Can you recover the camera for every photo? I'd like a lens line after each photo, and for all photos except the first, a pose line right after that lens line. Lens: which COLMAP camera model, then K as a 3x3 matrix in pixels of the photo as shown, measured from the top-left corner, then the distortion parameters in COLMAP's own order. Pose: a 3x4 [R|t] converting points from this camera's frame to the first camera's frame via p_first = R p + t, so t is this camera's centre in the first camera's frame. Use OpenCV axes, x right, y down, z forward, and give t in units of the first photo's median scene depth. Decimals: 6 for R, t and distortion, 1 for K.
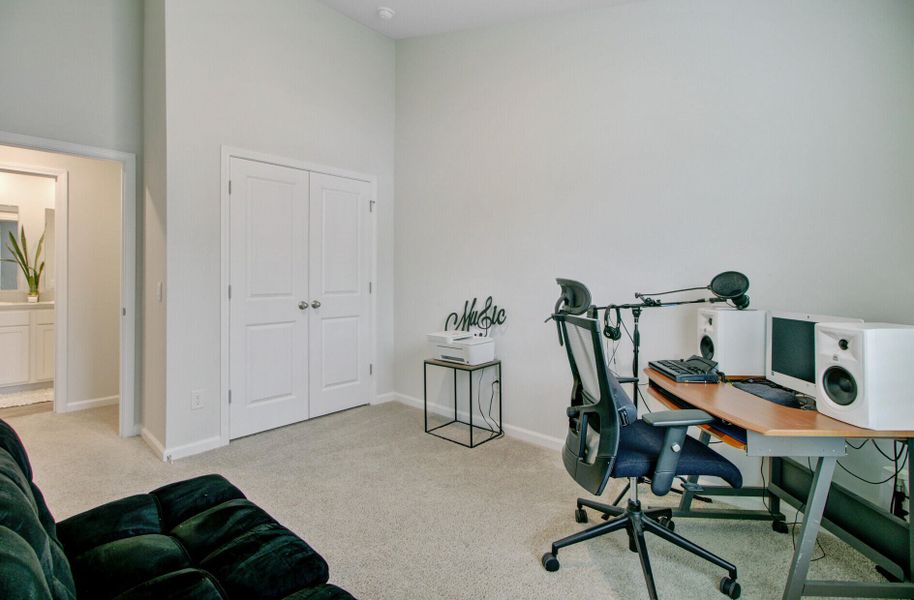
lens RADIAL K [[426.2, 0, 448.0], [0, 426.2, 276.2], [0, 0, 1]] dist [-0.029389, -0.000565]
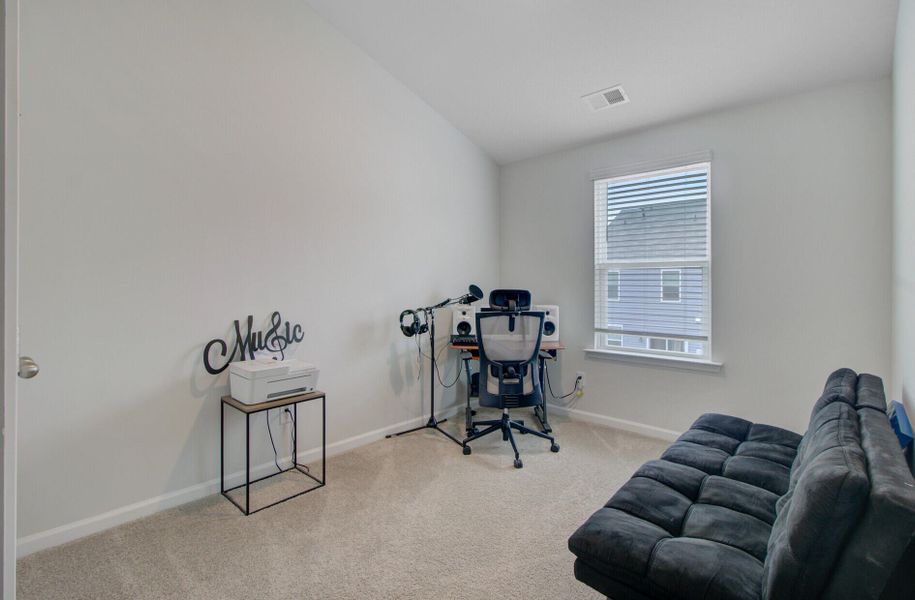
lens RADIAL K [[426.7, 0, 448.5], [0, 426.7, 276.2], [0, 0, 1]] dist [-0.029389, -0.000565]
pose [[-0.030503, 0.024213, 0.999241, -0.748405], [-0.006594, 0.999680, -0.024425, -0.003592], [-0.999513, -0.007334, -0.030334, 0.697986]]
